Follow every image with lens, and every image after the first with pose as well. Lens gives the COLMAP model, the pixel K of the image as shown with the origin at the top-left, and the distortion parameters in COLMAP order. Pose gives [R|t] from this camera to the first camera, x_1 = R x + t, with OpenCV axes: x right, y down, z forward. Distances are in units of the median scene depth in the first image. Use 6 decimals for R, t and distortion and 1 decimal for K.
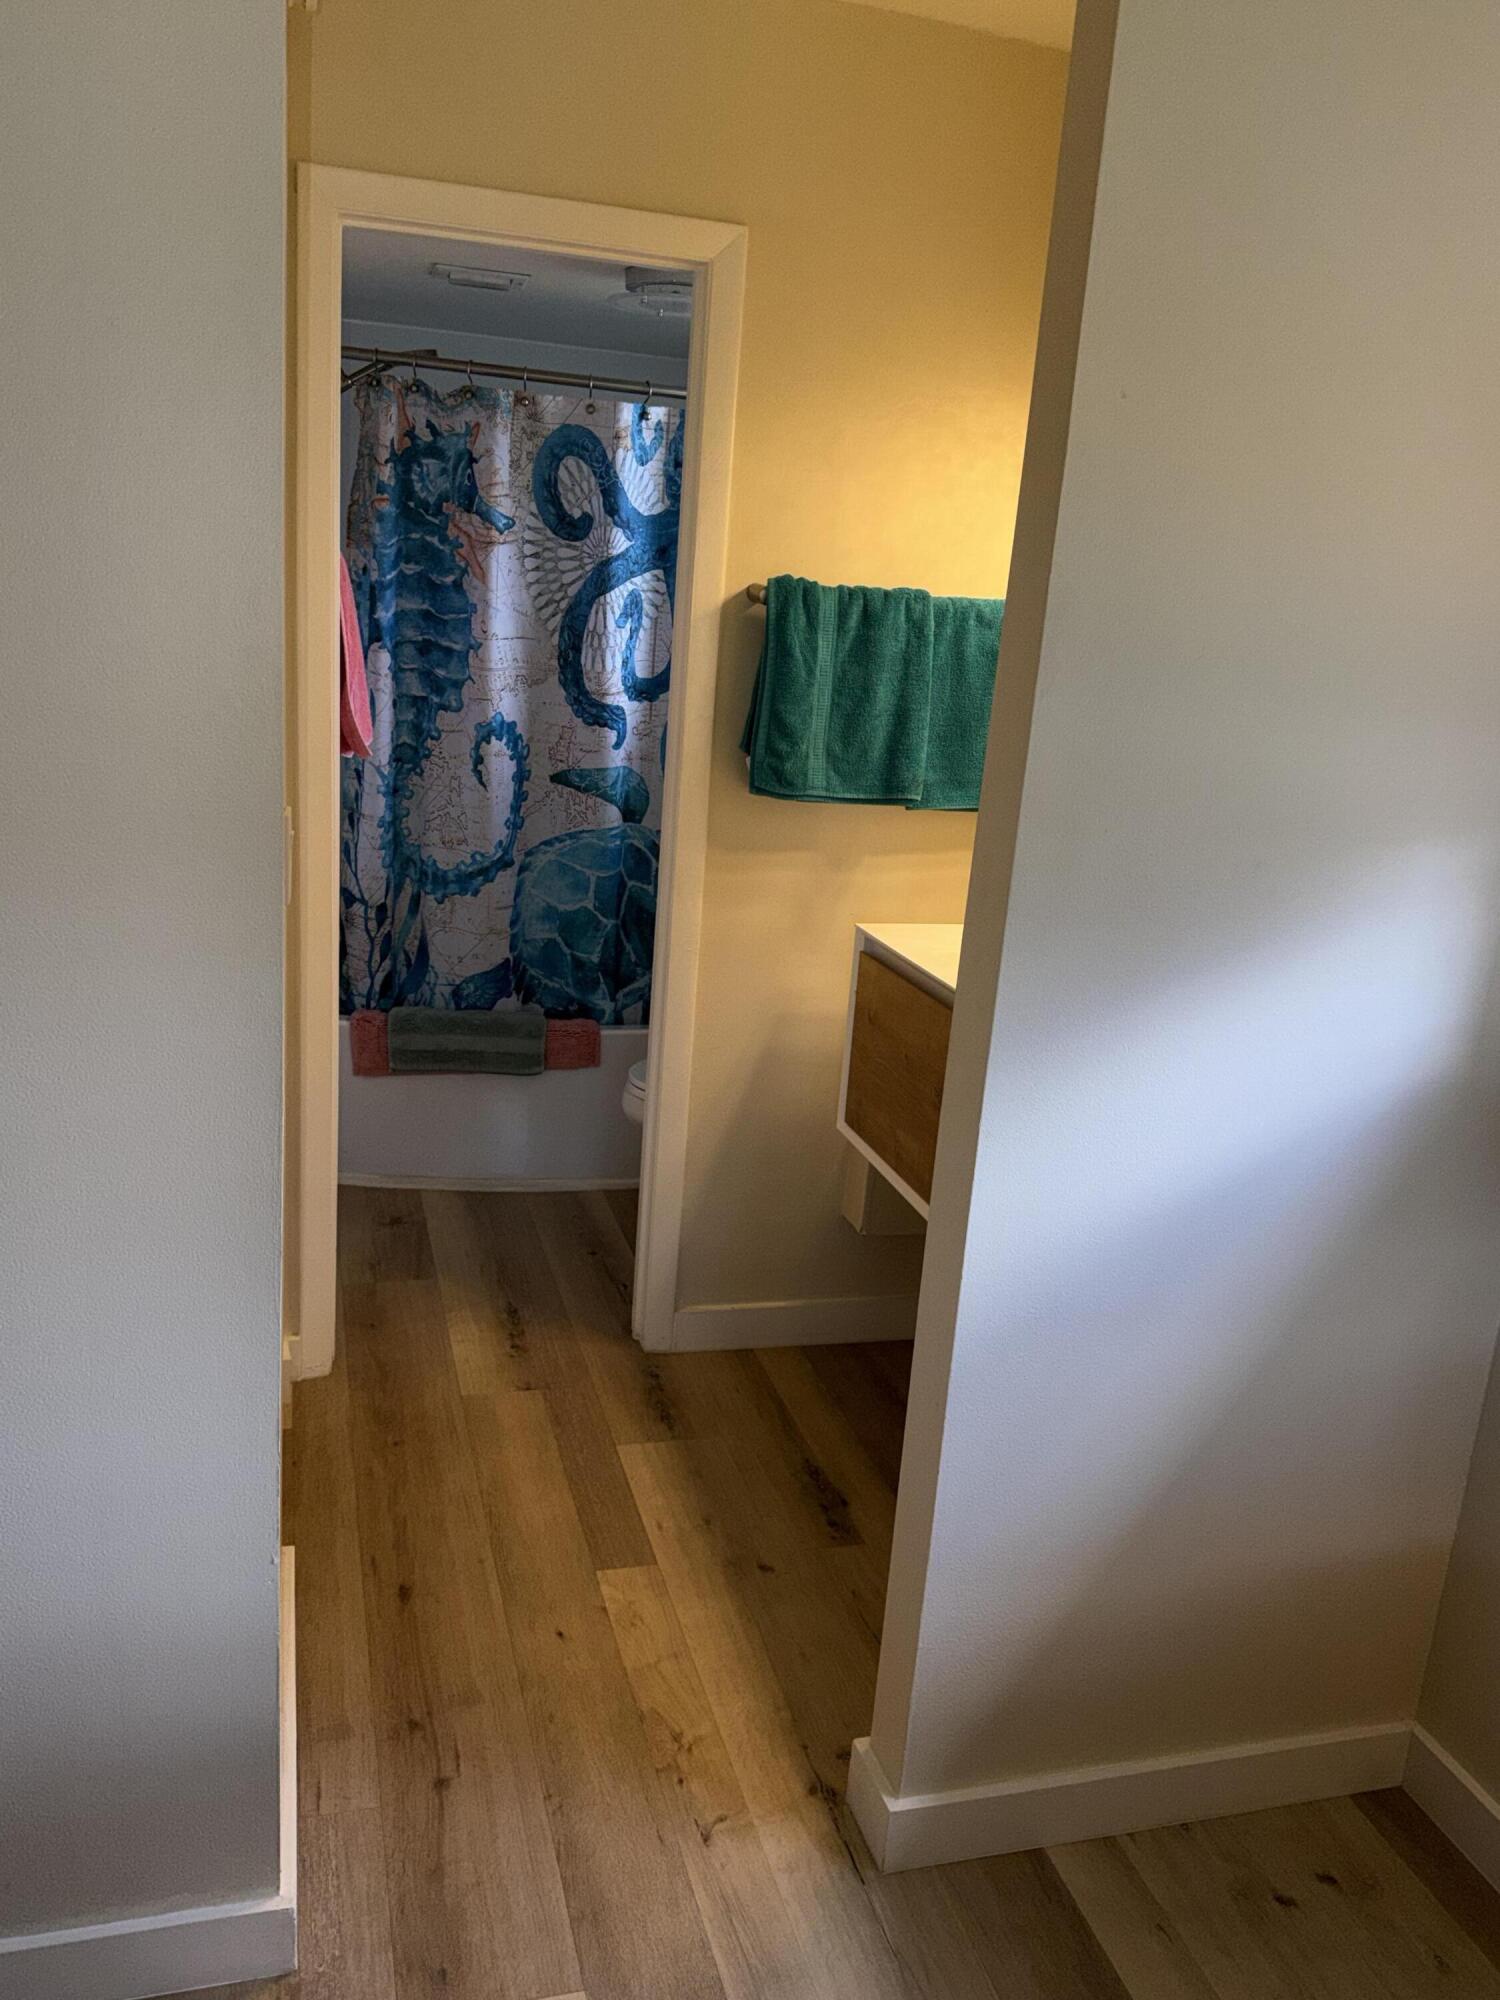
lens RADIAL K [[1541.9, 0, 738.5], [0, 1541.9, 1005.8], [0, 0, 1]] dist [0.091618, -0.135485]
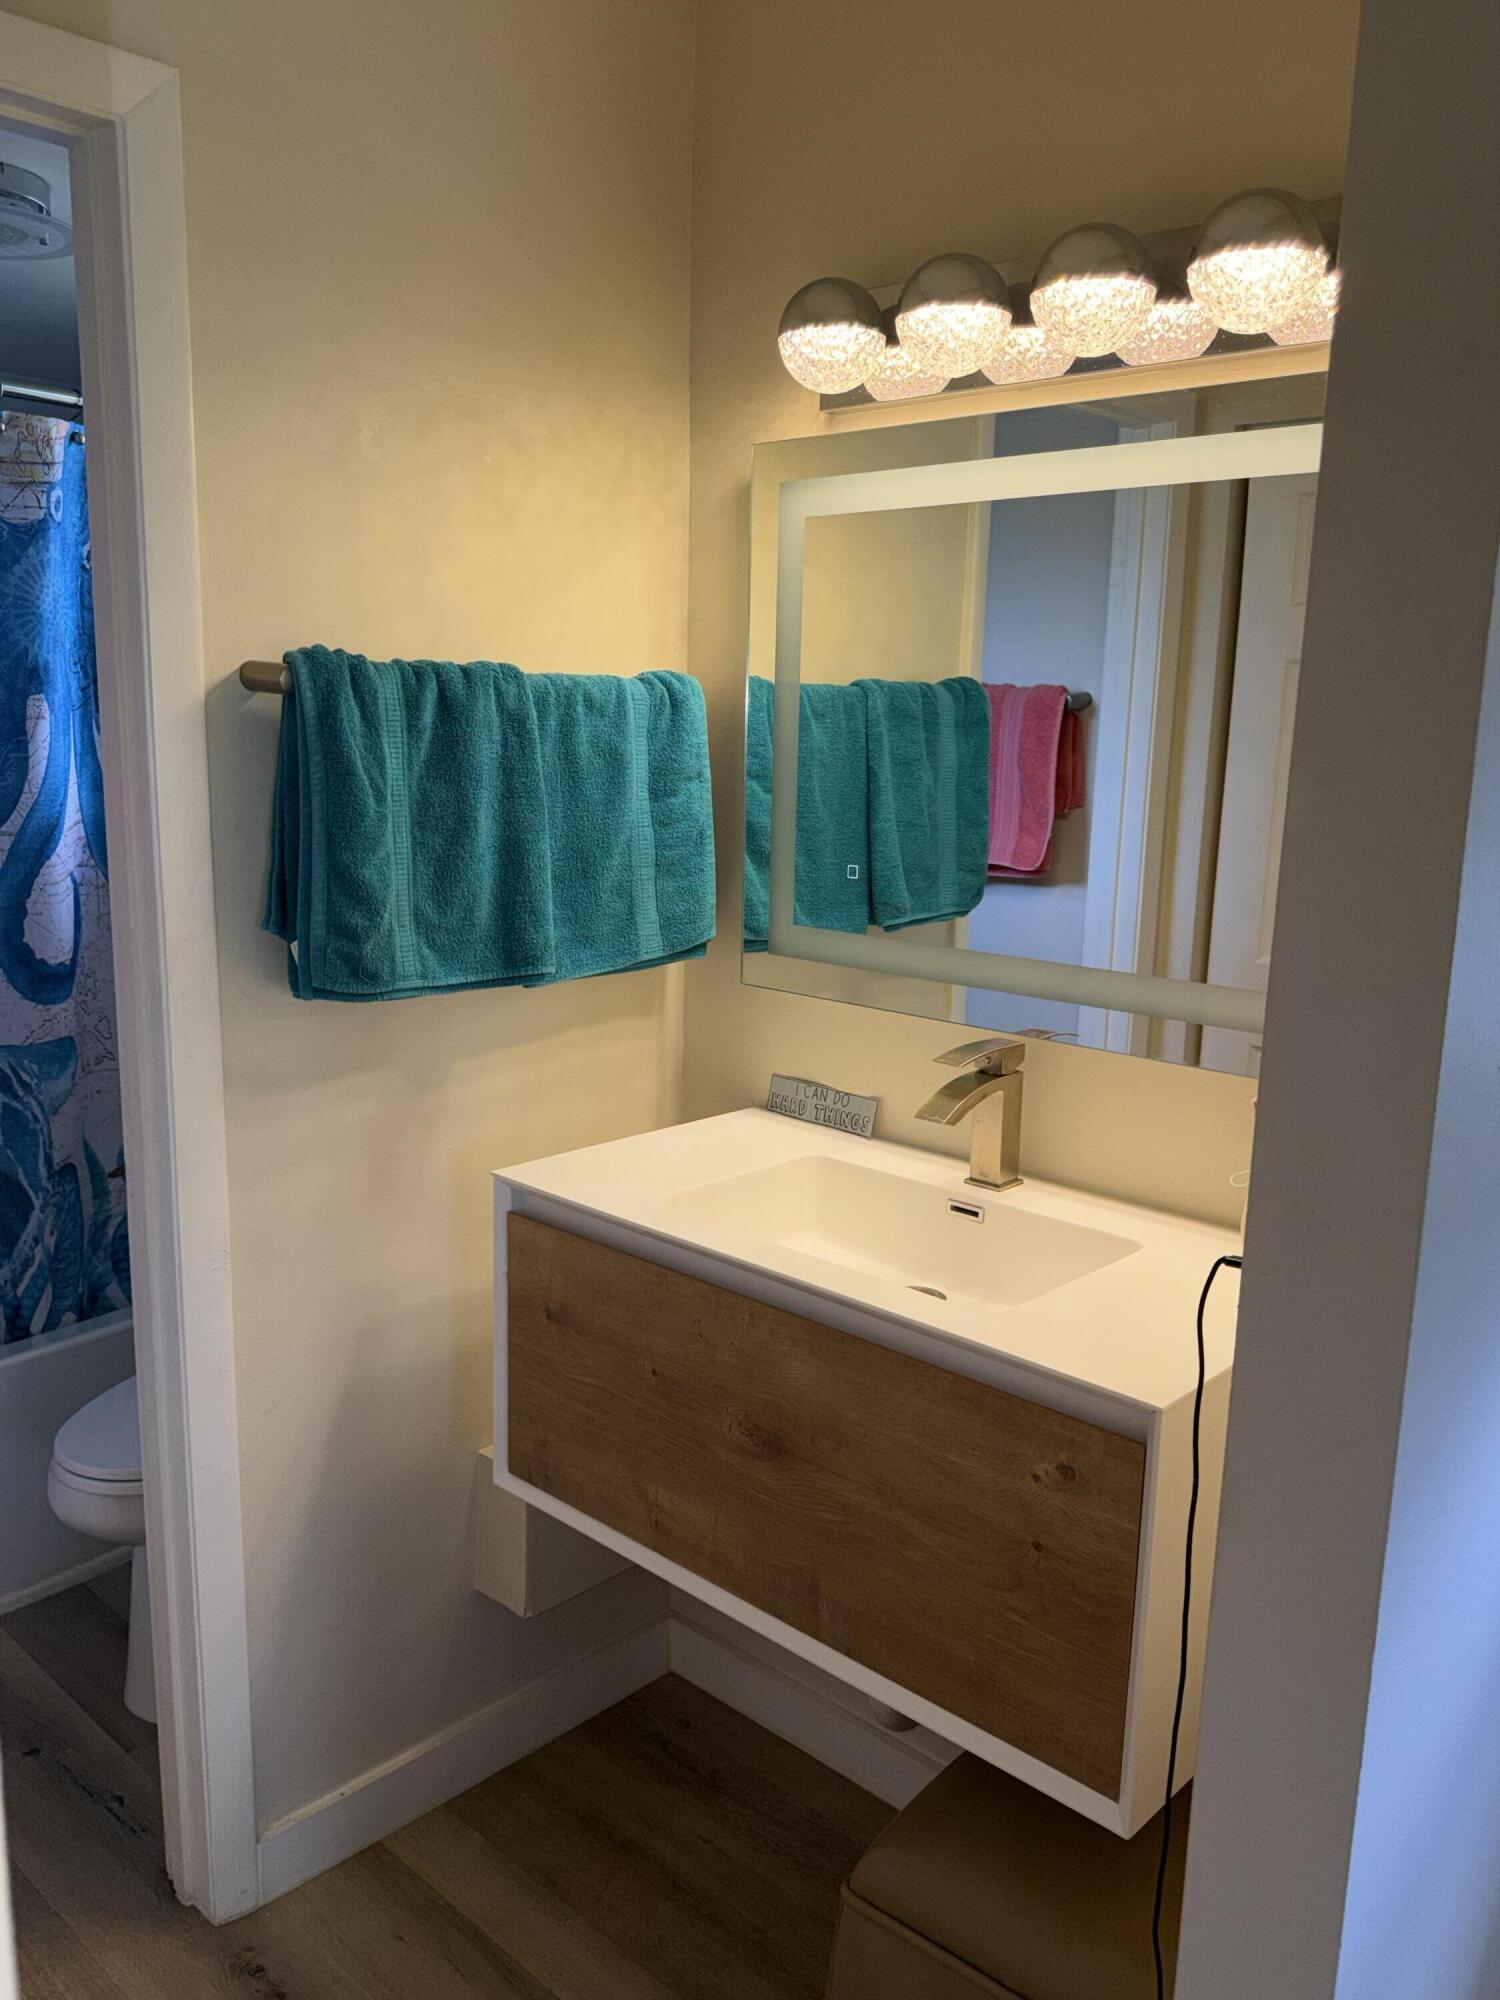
lens RADIAL K [[1541.9, 0, 746.2], [0, 1541.9, 1017.8], [0, 0, 1]] dist [0.091618, -0.135485]
pose [[0.850306, -0.146543, 0.505474, -0.155494], [0.161405, 0.986781, 0.014564, -0.111279], [-0.500927, 0.069202, 0.862719, 0.384480]]
